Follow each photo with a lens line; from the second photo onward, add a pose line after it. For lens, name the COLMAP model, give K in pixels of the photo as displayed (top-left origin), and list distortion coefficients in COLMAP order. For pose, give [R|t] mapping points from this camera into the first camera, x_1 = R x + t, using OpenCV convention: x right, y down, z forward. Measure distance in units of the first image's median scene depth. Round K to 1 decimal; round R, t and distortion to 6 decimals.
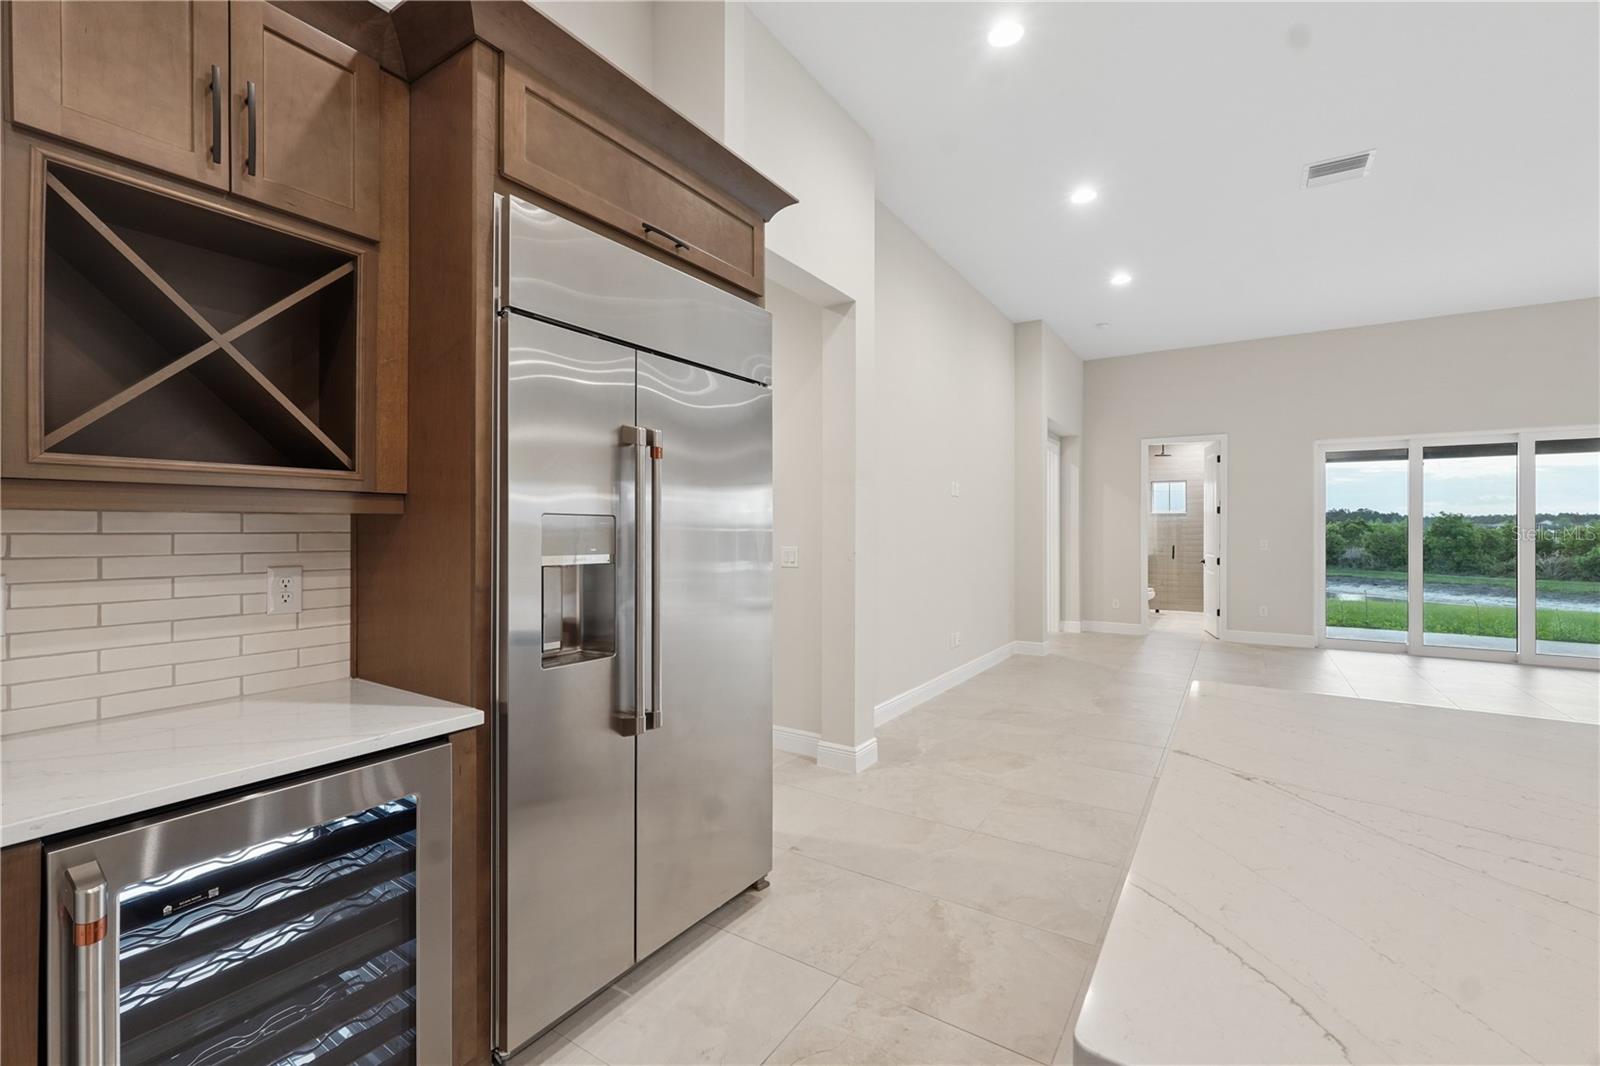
lens RADIAL K [[681.5, 0, 796.2], [0, 681.5, 523.2], [0, 0, 1]] dist [-0.007044, 0.002613]
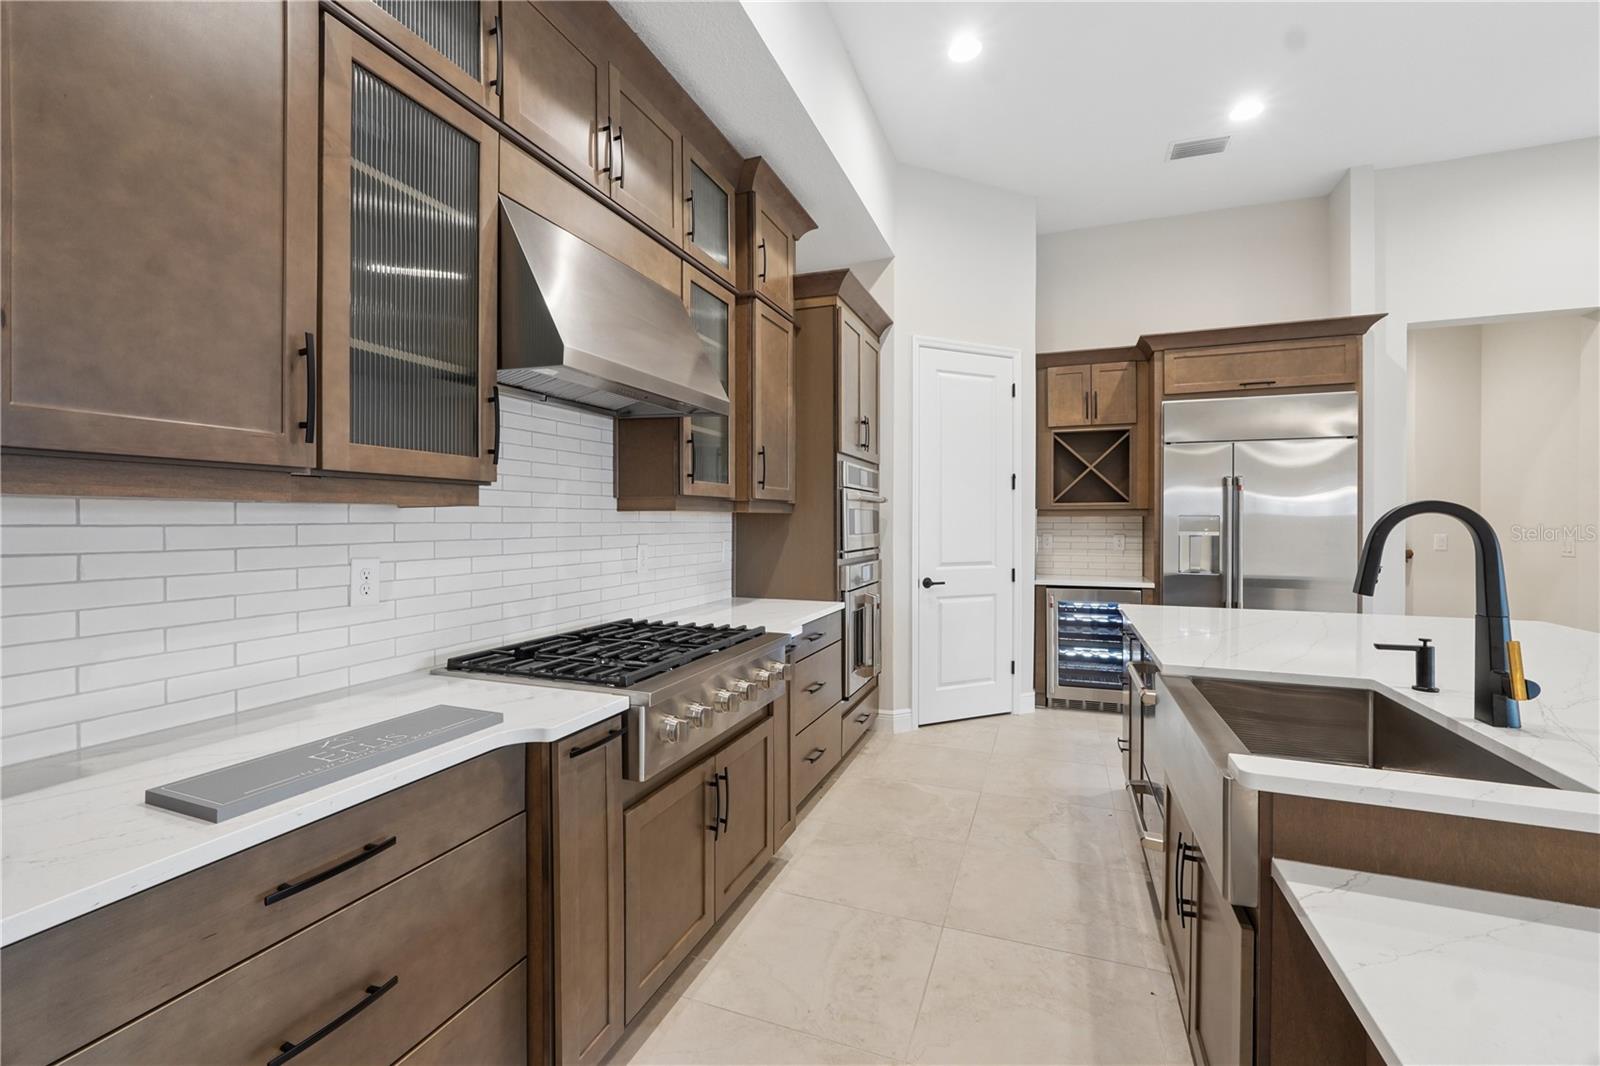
lens RADIAL K [[681.5, 0, 795.2], [0, 681.5, 524.3], [0, 0, 1]] dist [-0.007044, 0.002613]
pose [[0.211247, -0.004740, -0.977421, 0.369169], [0.006445, 0.999973, -0.003456, 0.004191], [0.977411, -0.005570, 0.211272, -0.201113]]
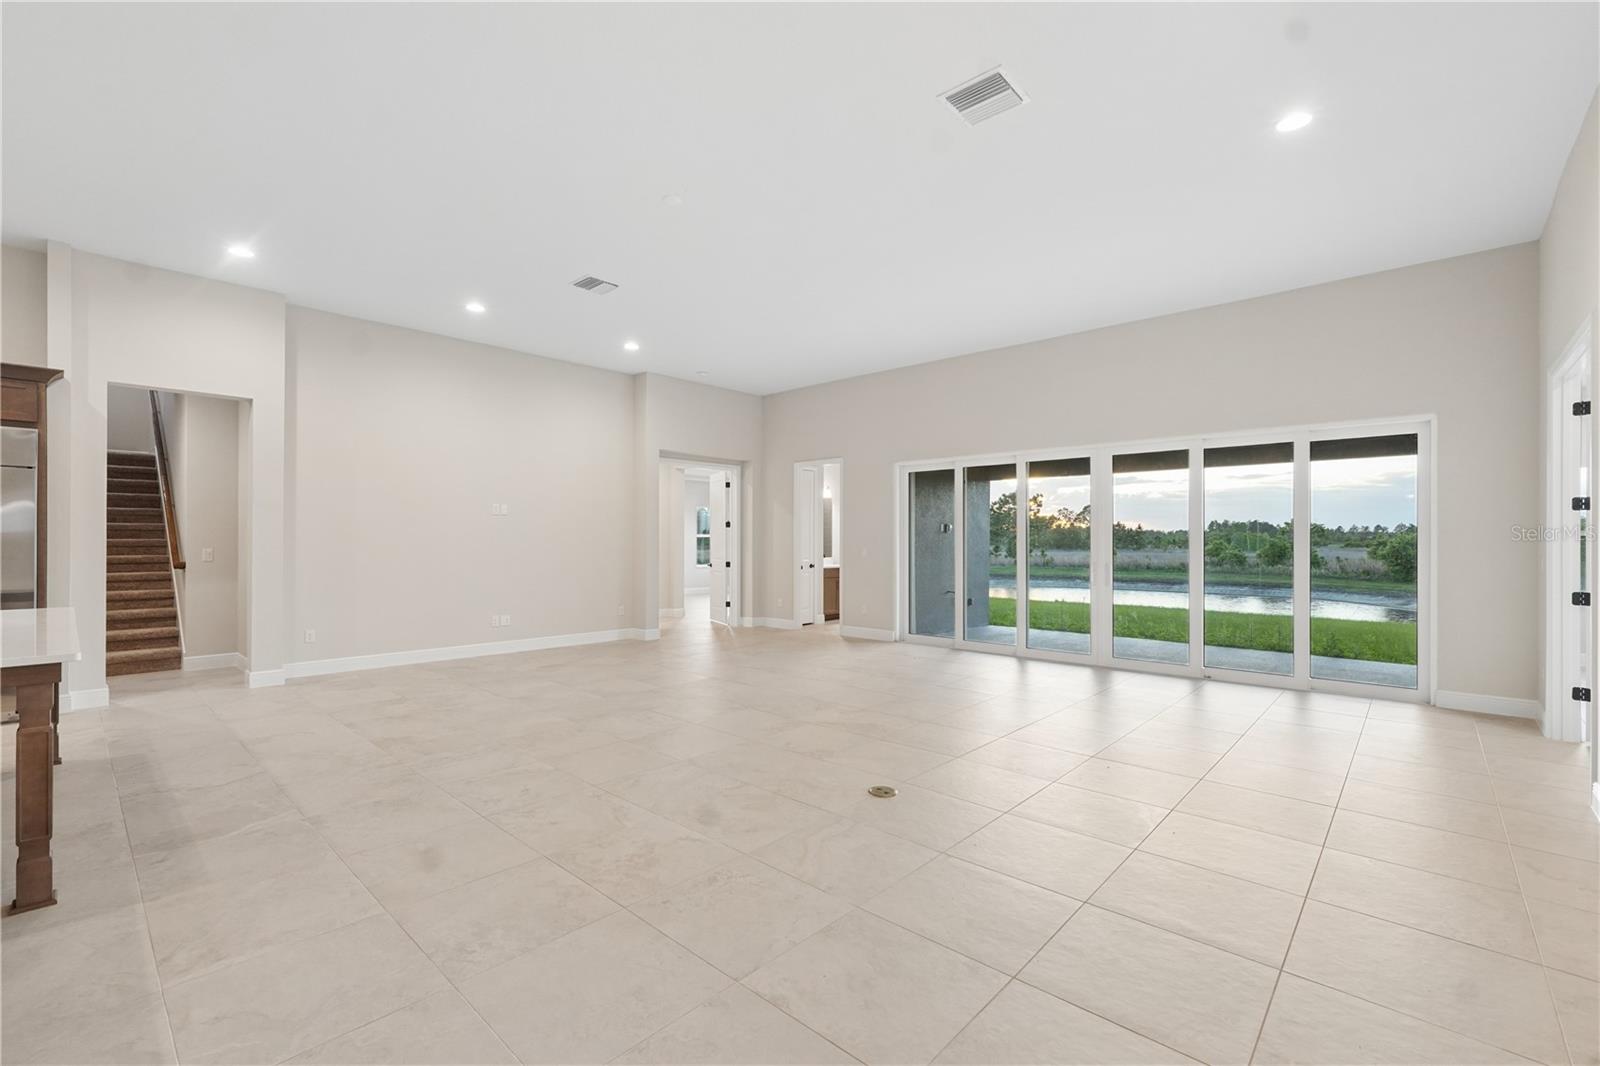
lens RADIAL K [[681.5, 0, 784.8], [0, 681.5, 534.6], [0, 0, 1]] dist [-0.007044, 0.002613]
pose [[0.983591, -0.004651, -0.180353, 0.693227], [0.004145, 0.999986, -0.003184, 0.003624], [0.180365, 0.002384, 0.983597, -0.159365]]
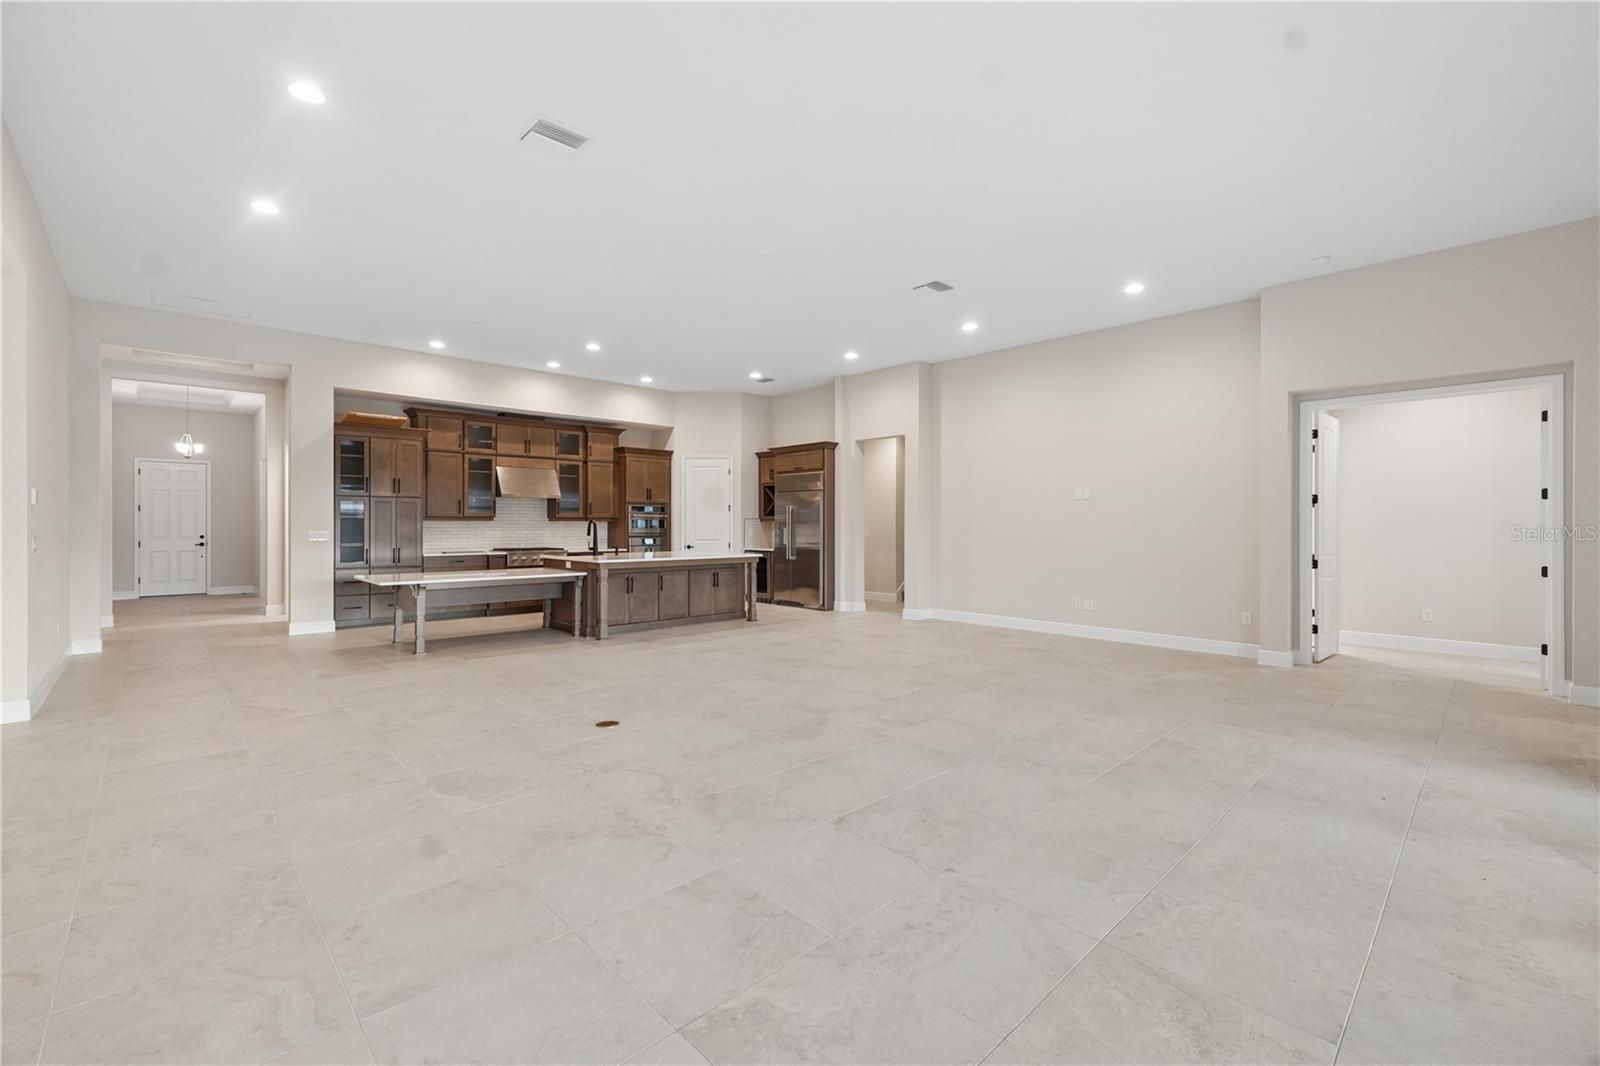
lens RADIAL K [[681.5, 0, 805.0], [0, 681.5, 527.7], [0, 0, 1]] dist [-0.007044, 0.002613]
pose [[-0.229819, -0.003372, -0.973227, 1.131343], [0.001235, 0.999992, -0.003757, 0.013837], [0.973232, -0.002066, -0.229813, 0.507613]]
